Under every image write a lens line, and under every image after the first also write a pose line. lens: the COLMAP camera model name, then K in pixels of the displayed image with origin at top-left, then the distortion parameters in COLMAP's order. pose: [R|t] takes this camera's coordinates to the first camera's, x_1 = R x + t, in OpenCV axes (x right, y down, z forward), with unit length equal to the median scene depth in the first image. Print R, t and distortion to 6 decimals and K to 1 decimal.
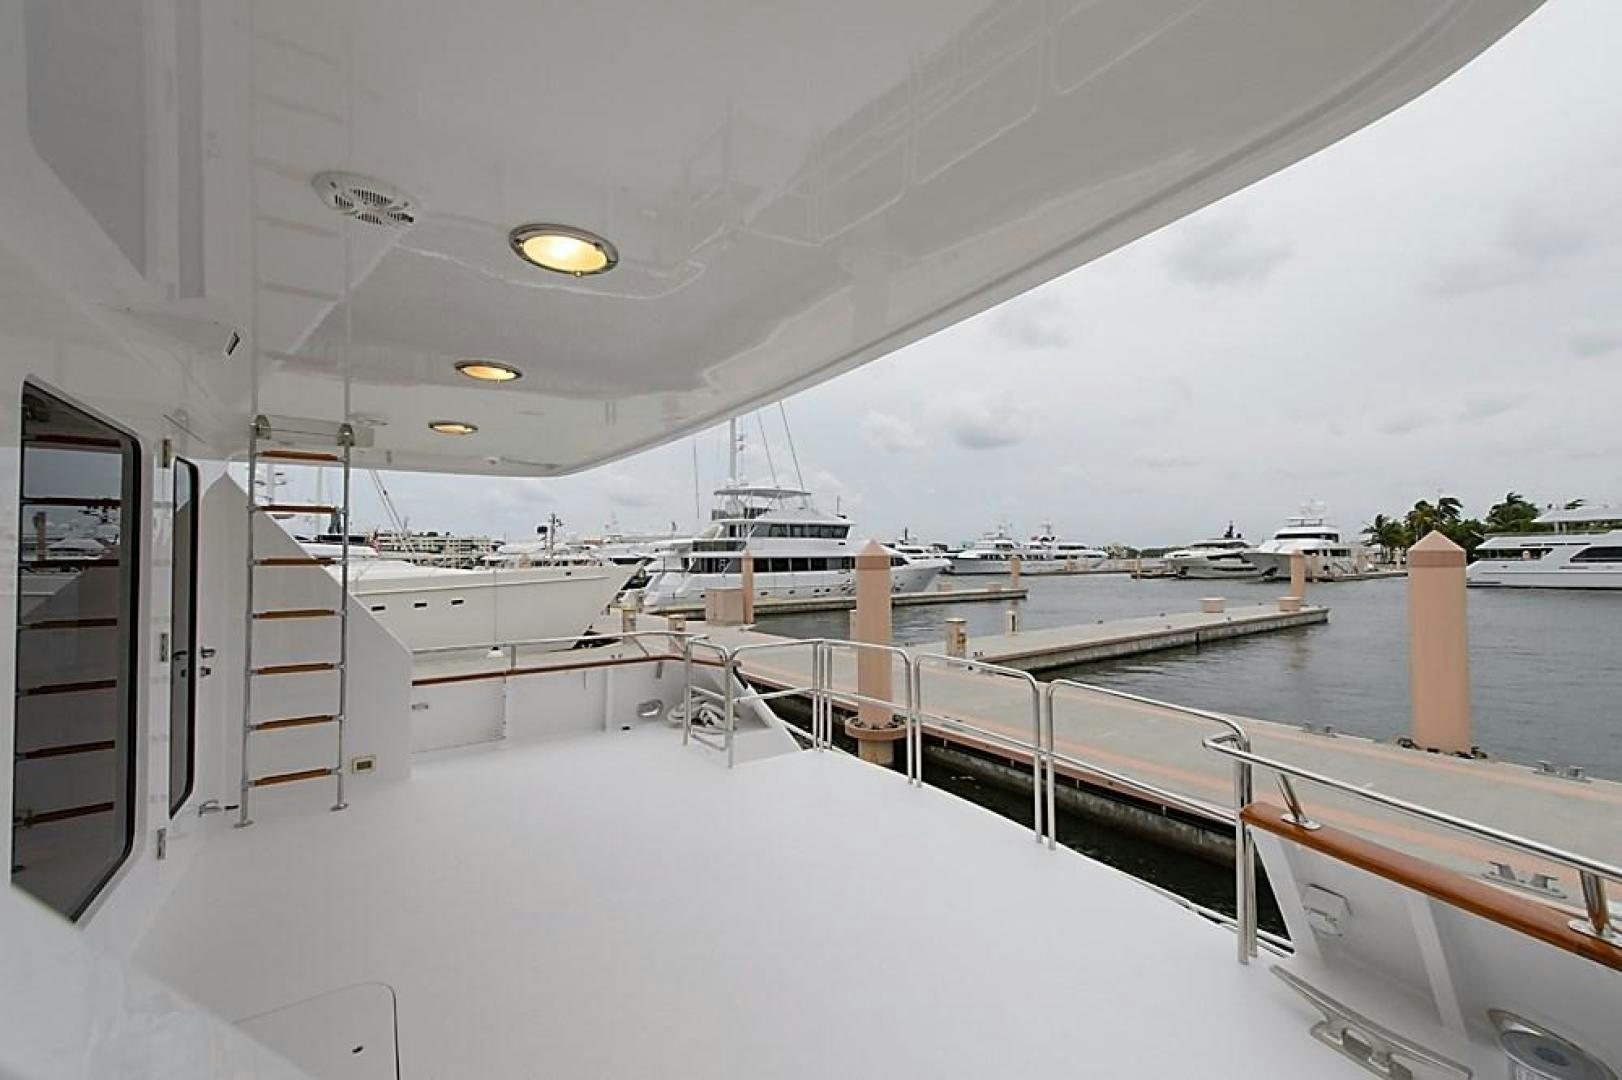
lens RADIAL K [[626.2, 0, 805.7], [0, 626.2, 544.1], [0, 0, 1]] dist [0.010157, -0.003129]
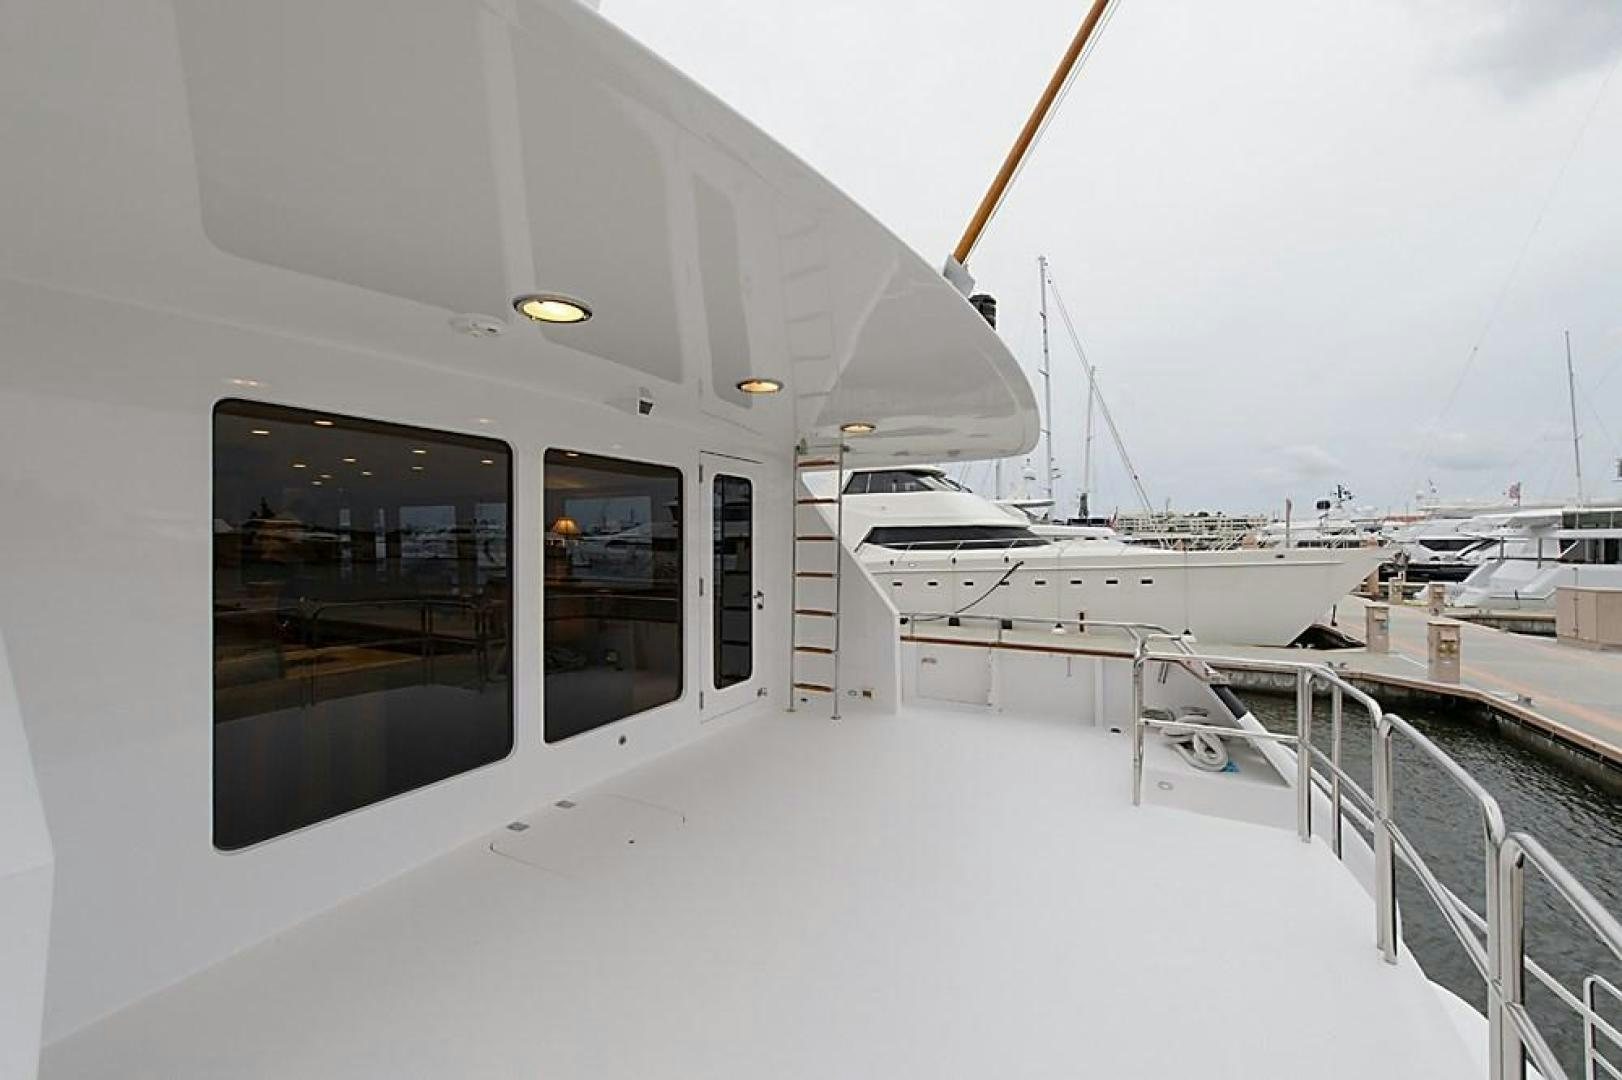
lens RADIAL K [[626.2, 0, 818.2], [0, 626.2, 545.3], [0, 0, 1]] dist [0.010157, -0.003129]
pose [[0.465100, 0.012491, -0.885170, 0.022909], [0.016733, 0.999598, 0.022898, 0.000536], [0.885100, -0.025461, 0.464704, 0.017556]]
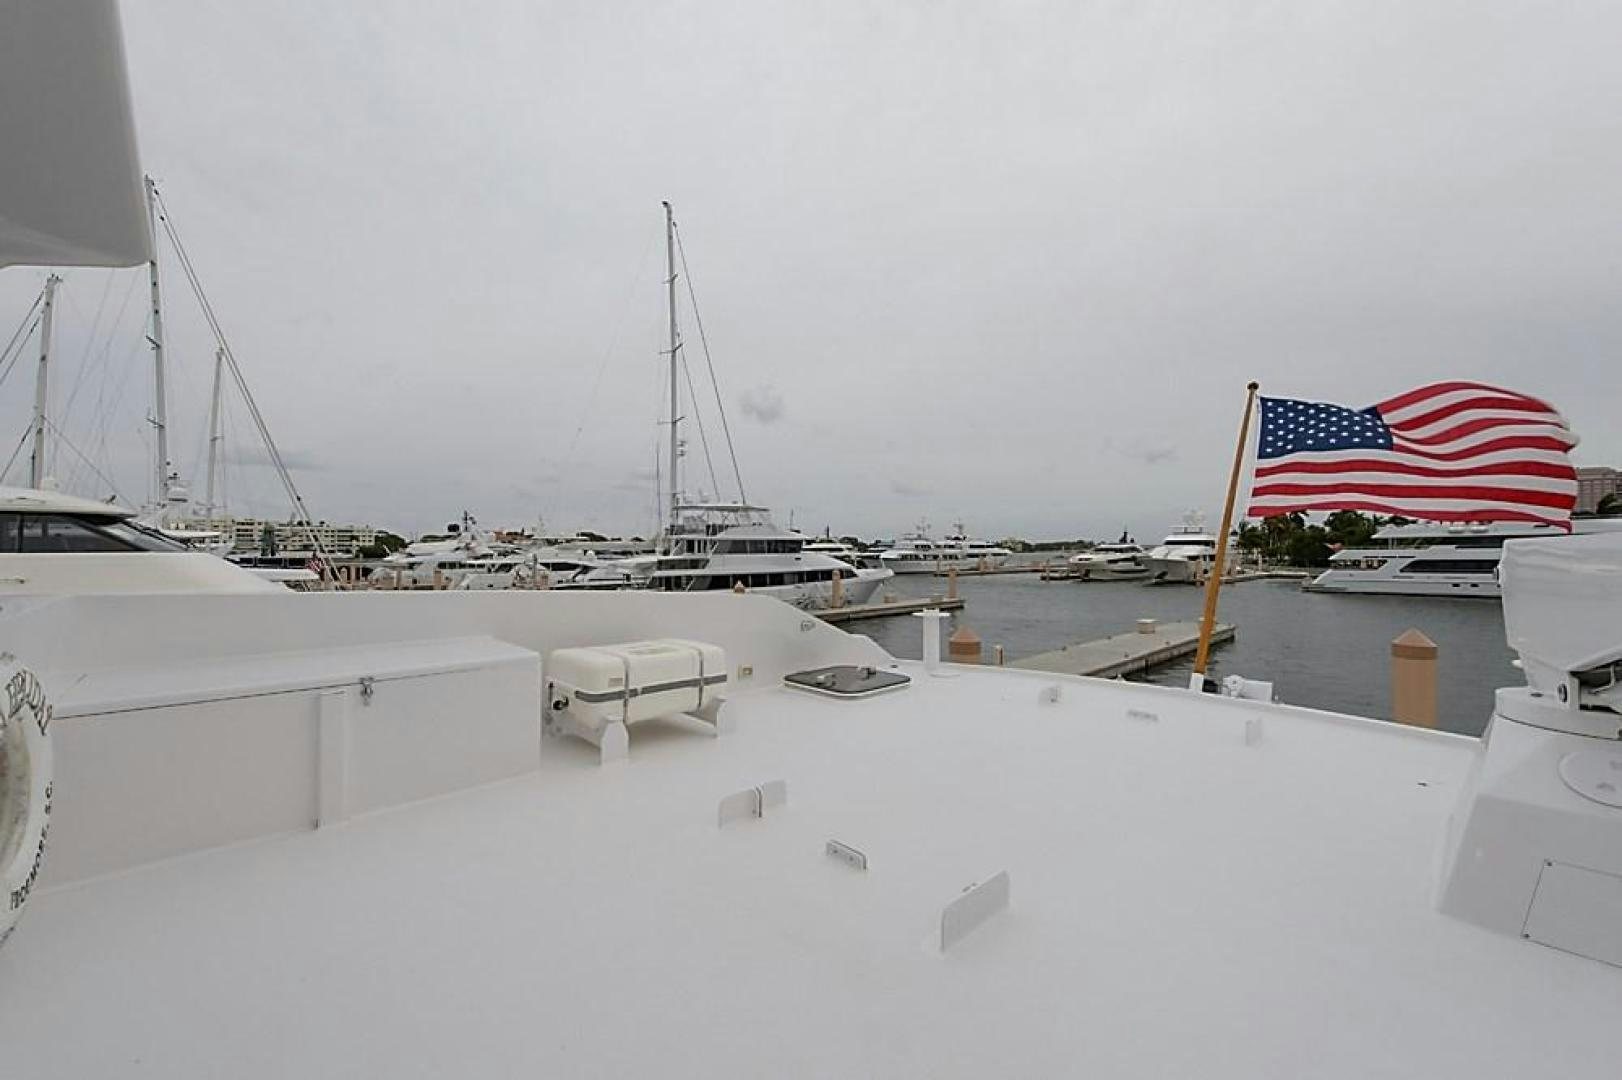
lens RADIAL K [[626.2, 0, 807.3], [0, 626.2, 548.9], [0, 0, 1]] dist [0.010157, -0.003129]
pose [[0.990184, 0.006815, 0.139605, -0.050819], [-0.009344, 0.999804, 0.017466, -0.025356], [-0.139459, -0.018599, 0.990053, -0.011601]]
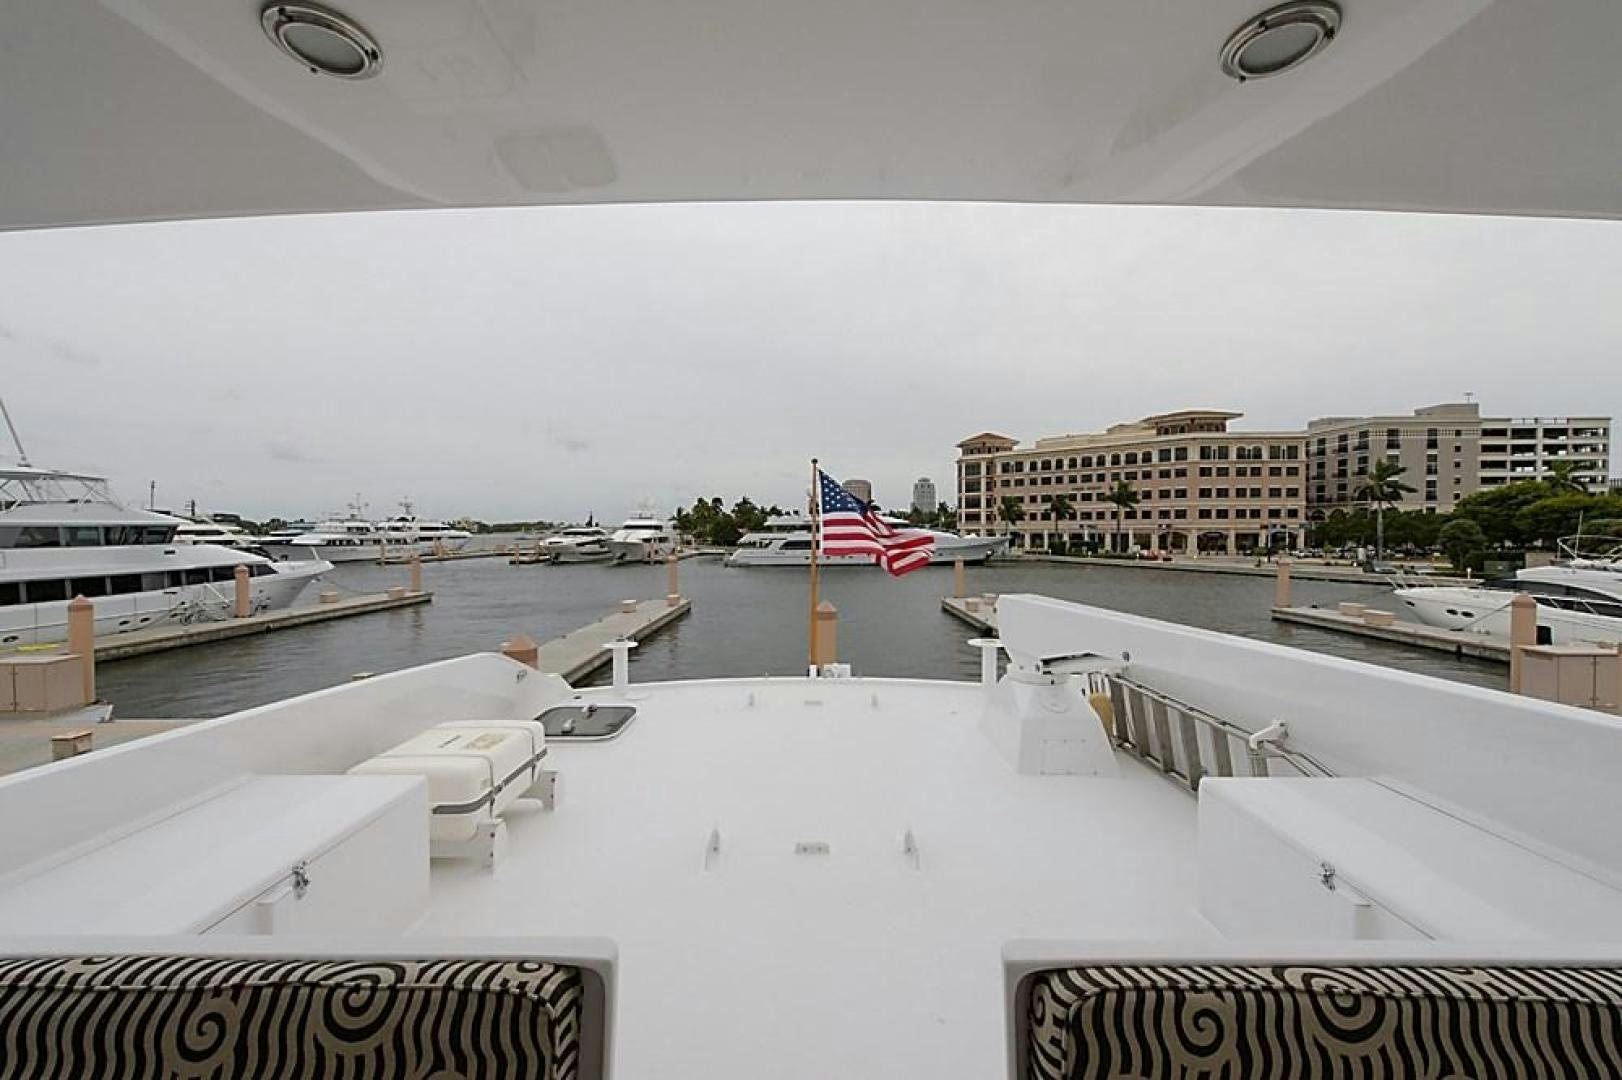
lens RADIAL K [[626.2, 0, 807.6], [0, 626.2, 542.1], [0, 0, 1]] dist [0.010157, -0.003129]
pose [[0.580522, -0.007320, 0.814212, -0.076447], [-0.020085, 0.999527, 0.023307, -0.031815], [-0.813997, -0.029884, 0.580100, -0.007912]]
